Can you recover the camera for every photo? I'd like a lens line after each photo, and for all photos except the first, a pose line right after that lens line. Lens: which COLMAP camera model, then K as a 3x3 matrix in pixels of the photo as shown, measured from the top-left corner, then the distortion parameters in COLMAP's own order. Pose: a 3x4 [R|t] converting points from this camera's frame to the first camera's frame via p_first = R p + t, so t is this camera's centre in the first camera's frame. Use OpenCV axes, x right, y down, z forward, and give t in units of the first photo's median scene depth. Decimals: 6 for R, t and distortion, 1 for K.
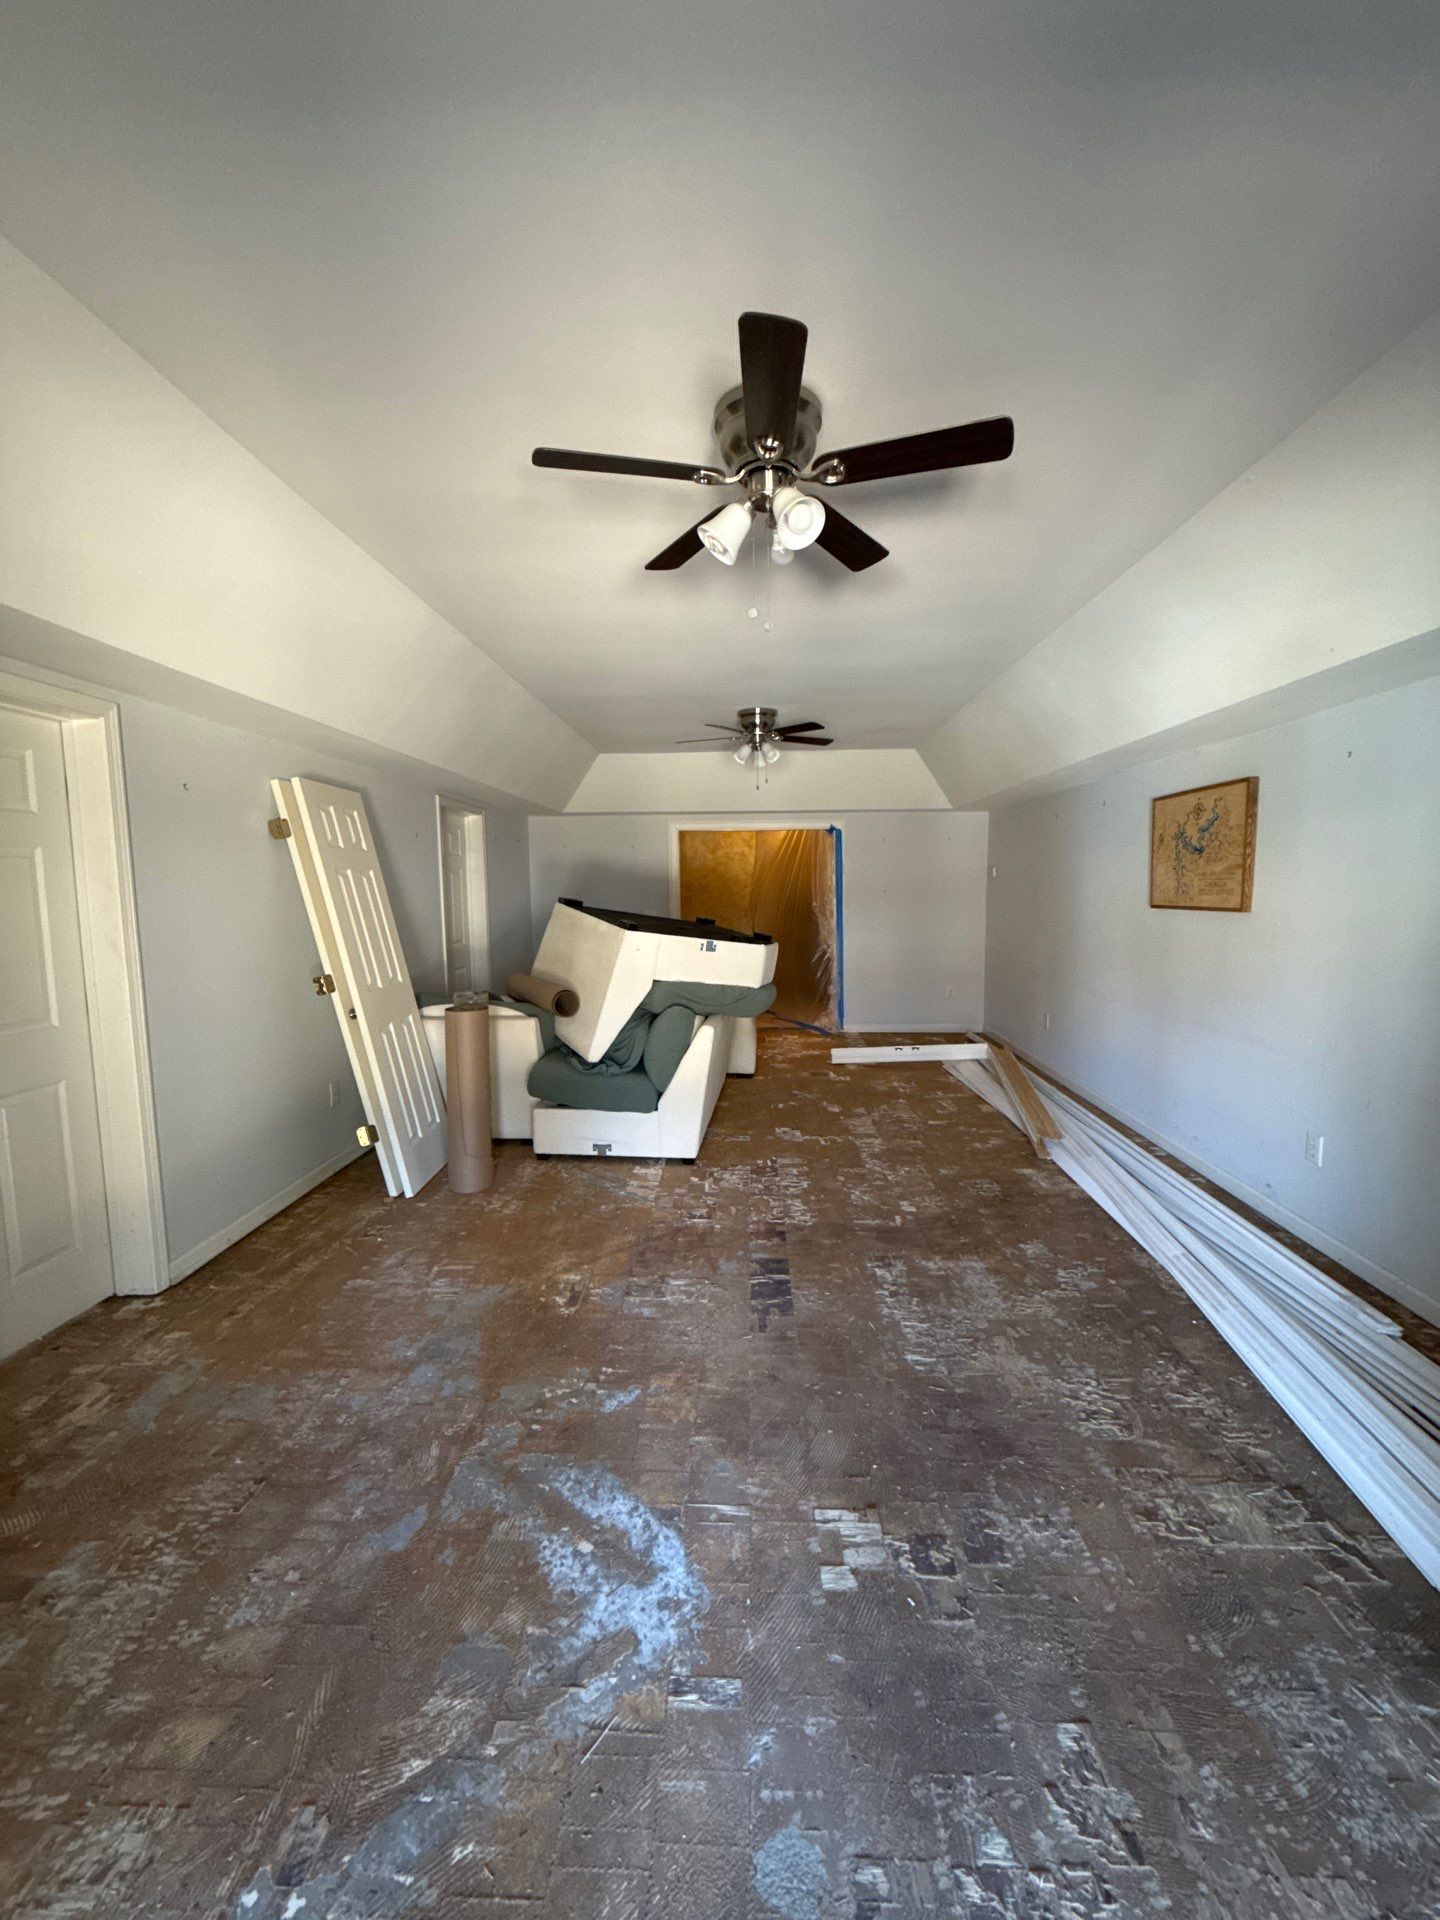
lens RADIAL K [[769.3, 0, 720.0], [0, 769.3, 960.0], [0, 0, 1]] dist [0.000292, 0.000191]
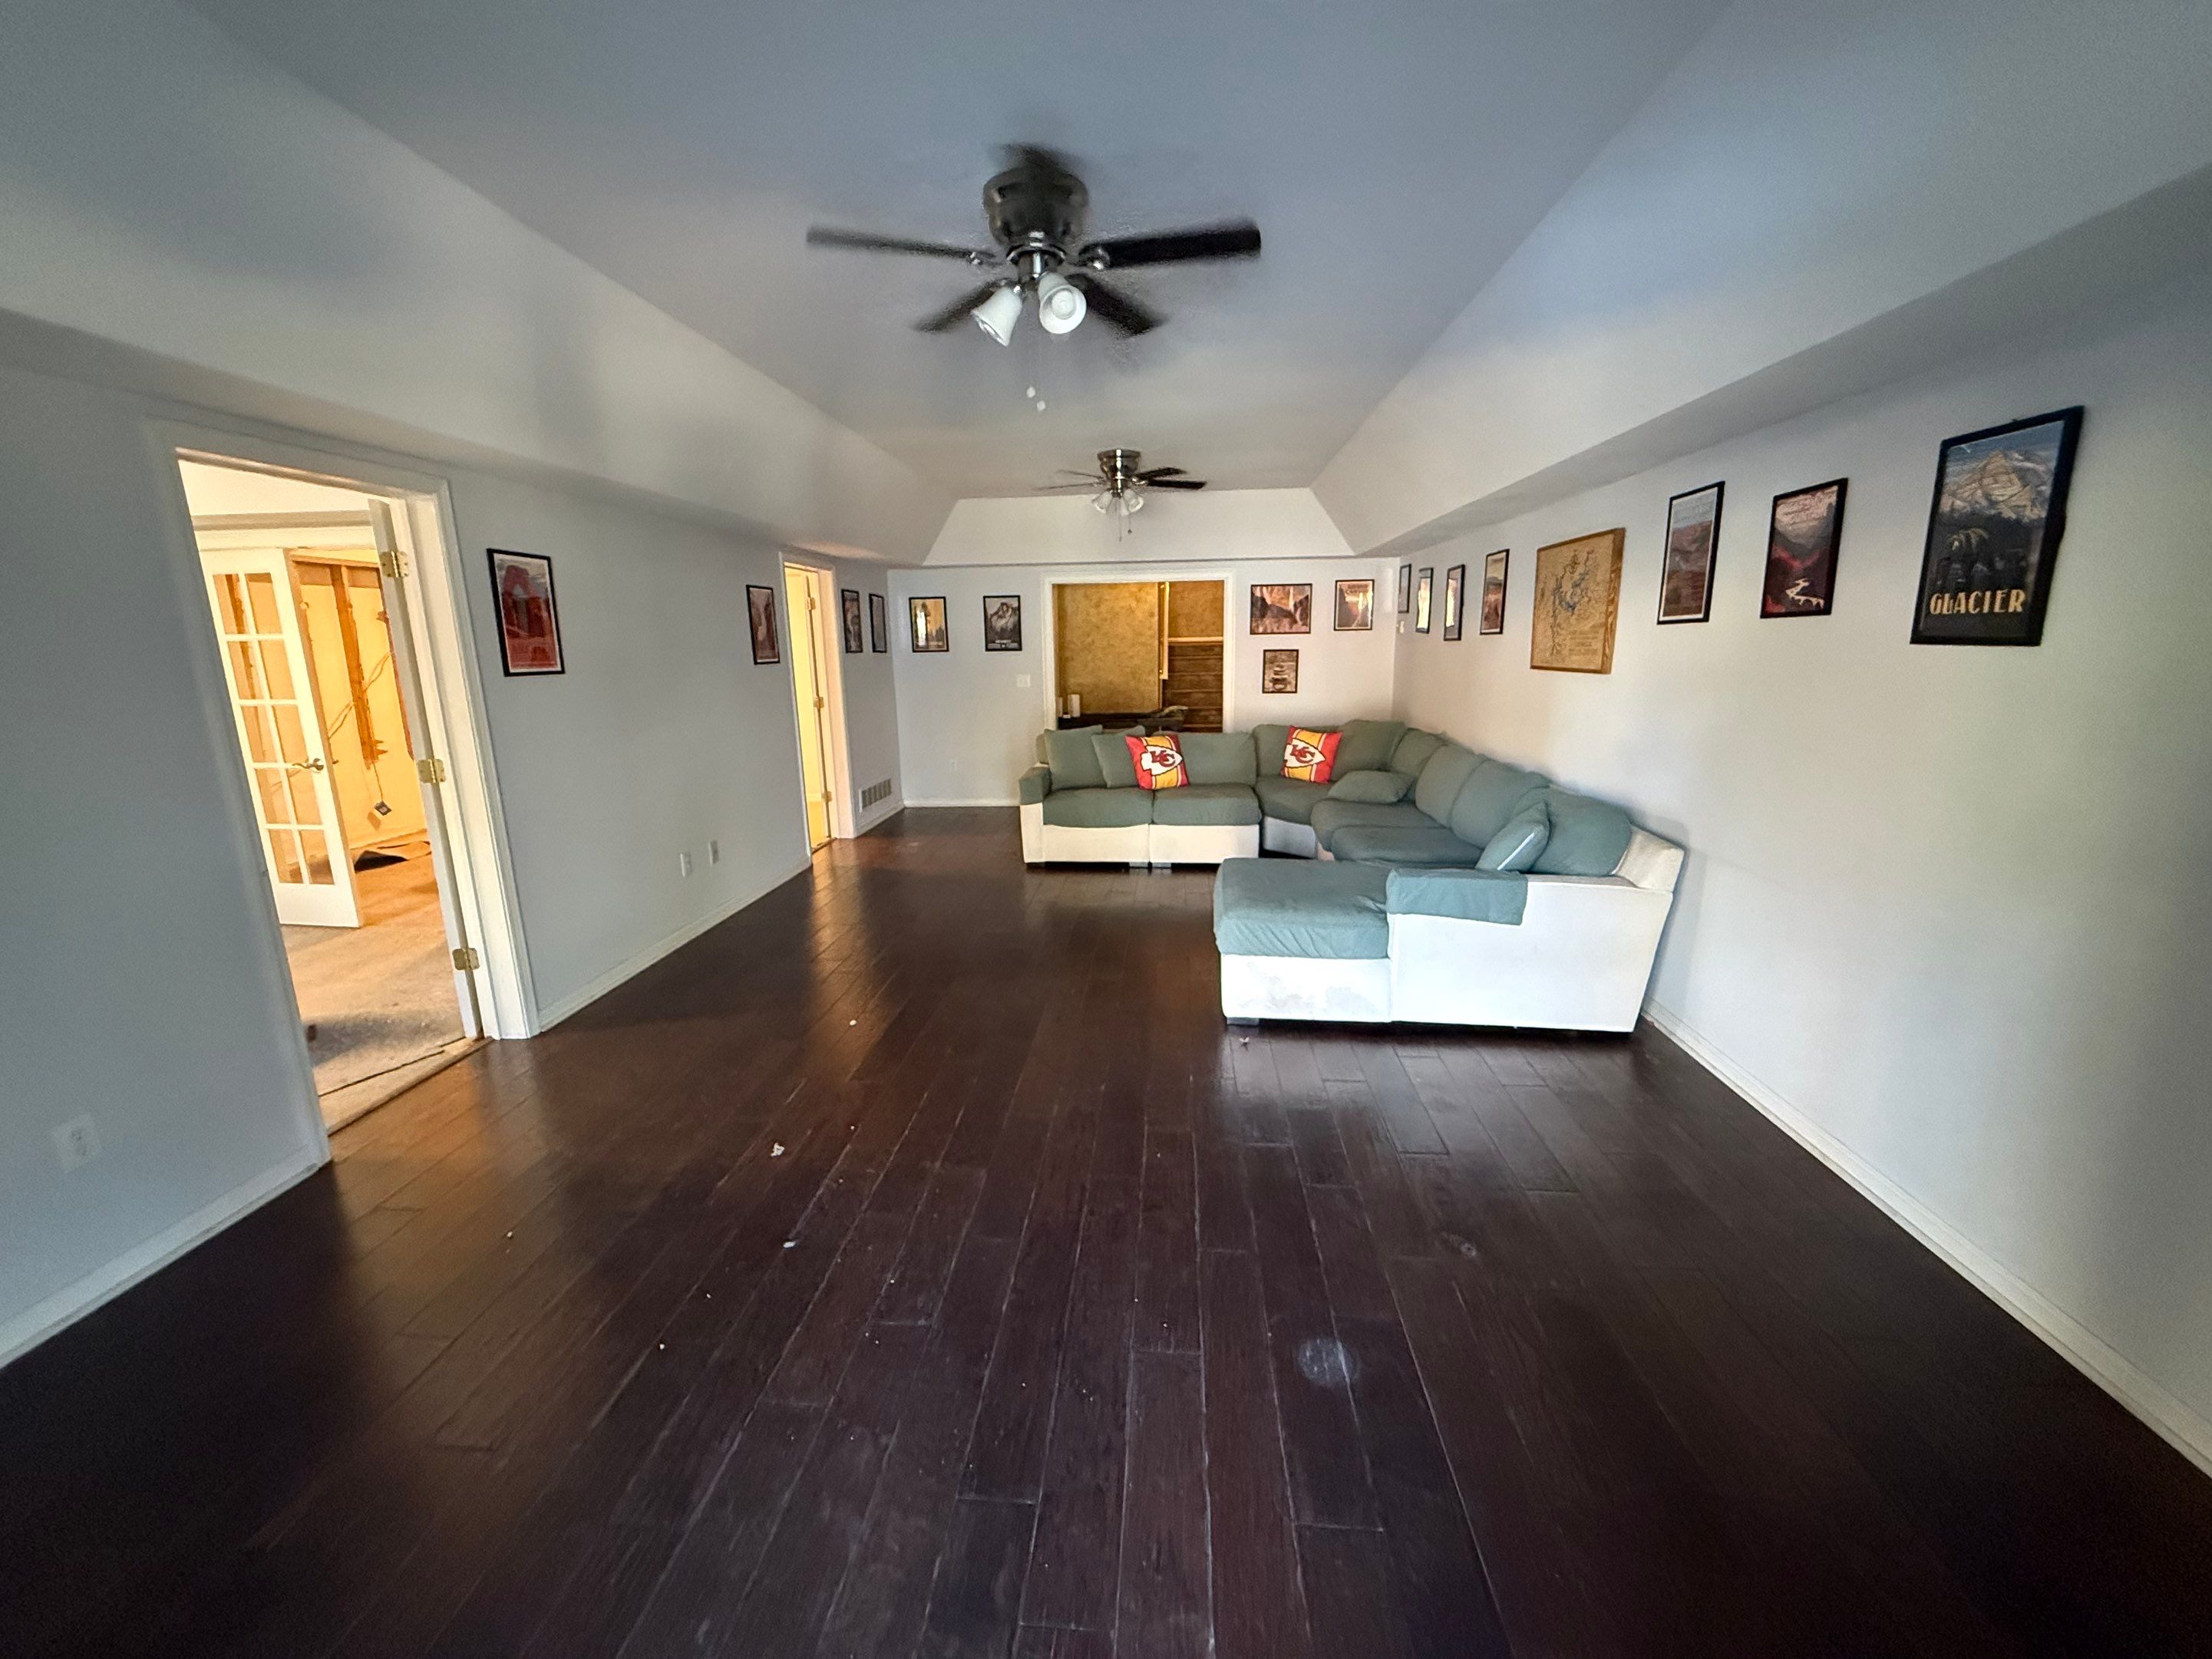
lens RADIAL K [[892.2, 0, 1101.5], [0, 892.2, 831.2], [0, 0, 1]] dist [-0.001965, -0.000304]
pose [[0.999212, -0.000425, -0.039686, 0.100955], [0.004898, 0.993619, 0.112681, 0.004094], [0.039384, -0.112786, 0.992838, -0.146721]]
